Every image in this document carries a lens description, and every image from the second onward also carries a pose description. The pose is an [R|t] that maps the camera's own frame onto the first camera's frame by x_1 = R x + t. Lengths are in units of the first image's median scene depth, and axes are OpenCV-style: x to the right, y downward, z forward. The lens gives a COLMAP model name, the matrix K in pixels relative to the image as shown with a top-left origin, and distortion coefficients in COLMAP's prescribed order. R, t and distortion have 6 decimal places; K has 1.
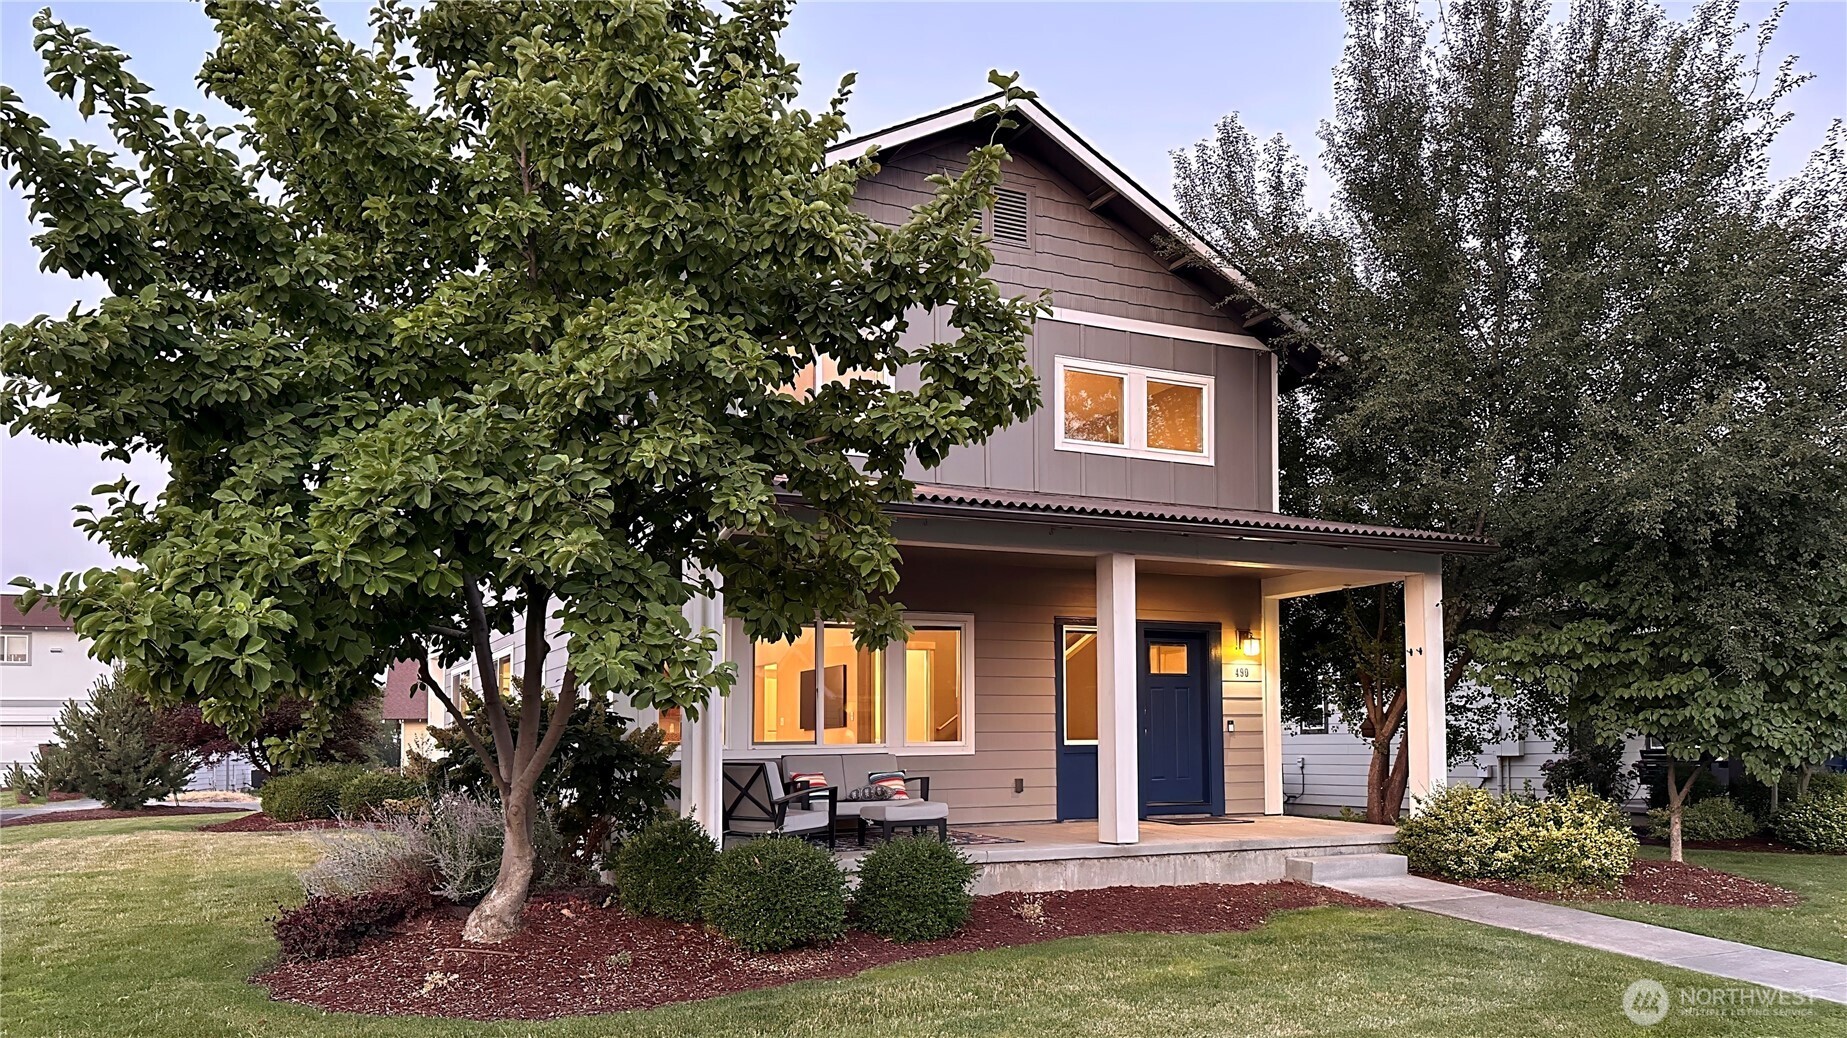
lens RADIAL K [[1291.7, 0, 922.7], [0, 1291.7, 549.3], [0, 0, 1]] dist [0.055338, -0.123949]
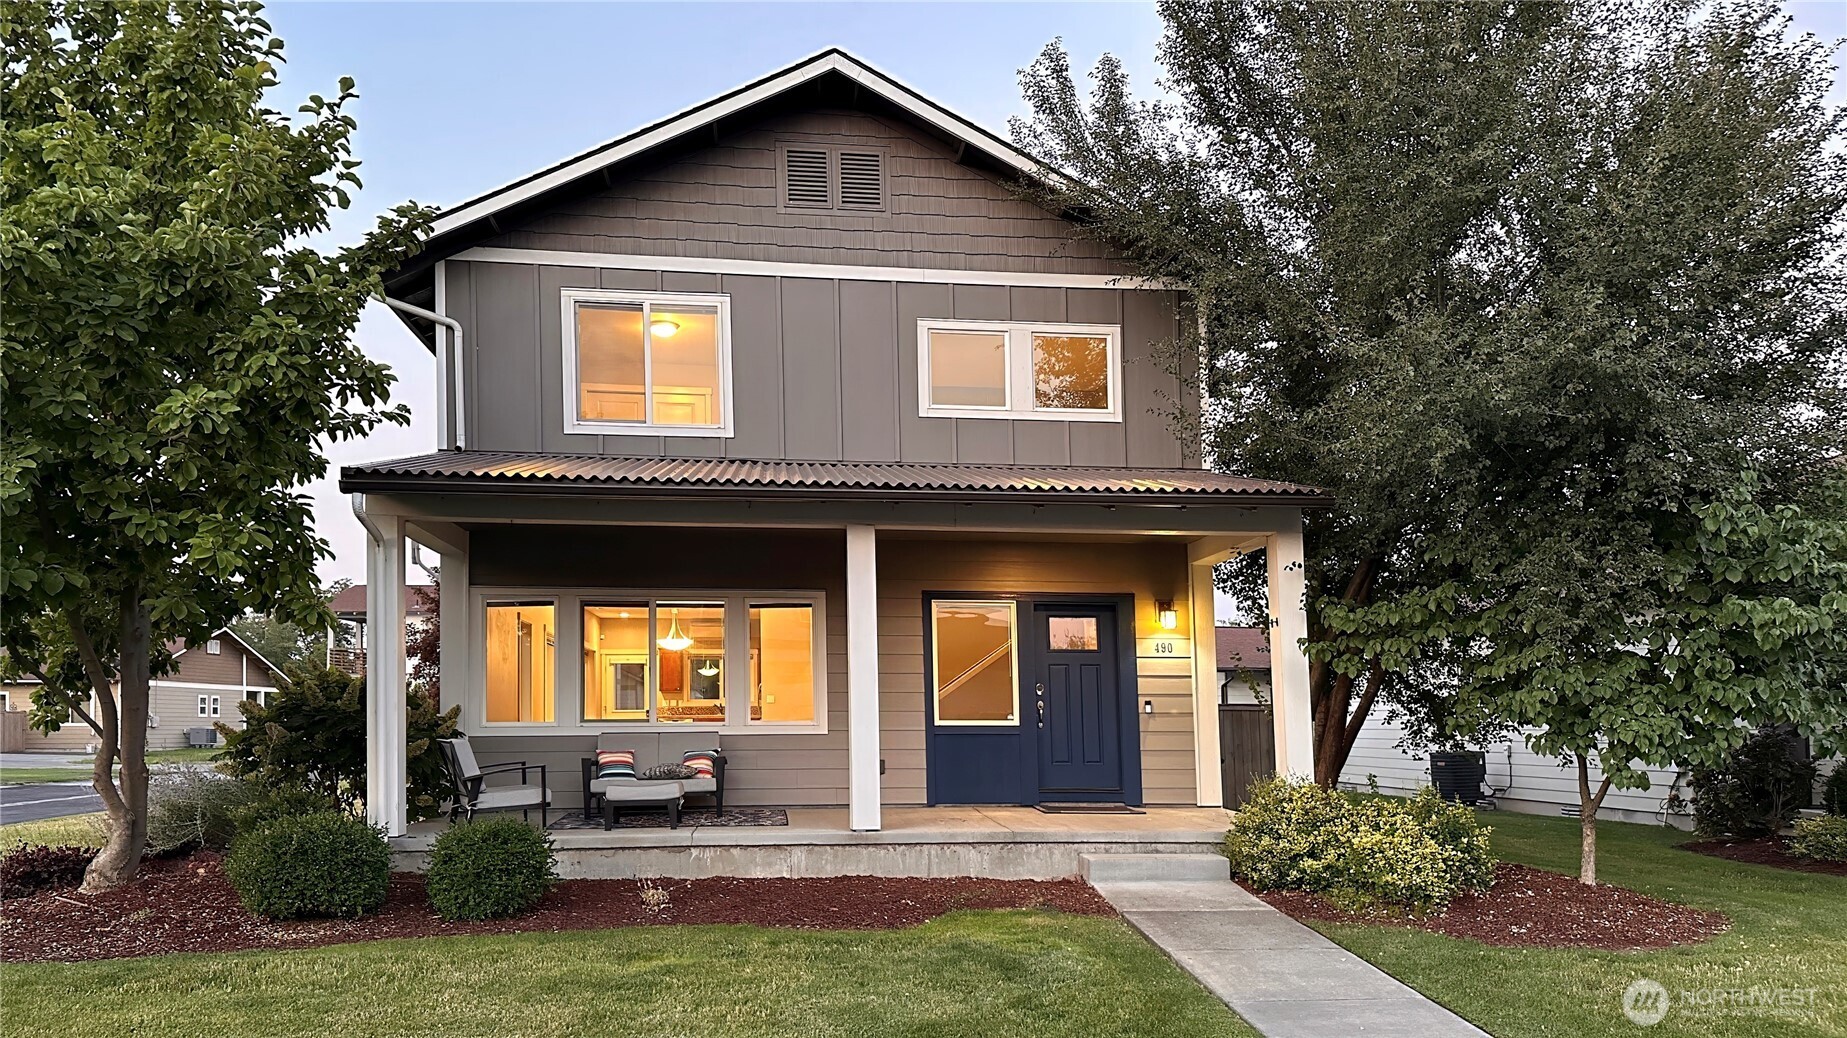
lens RADIAL K [[1280.6, 0, 923.5], [0, 1280.6, 519.0], [0, 0, 1]] dist [0.064930, -0.115075]
pose [[0.943129, -0.039195, -0.330107, 0.418769], [0.037860, 0.999228, -0.010475, 0.008833], [0.330263, -0.002619, 0.943885, 0.104665]]
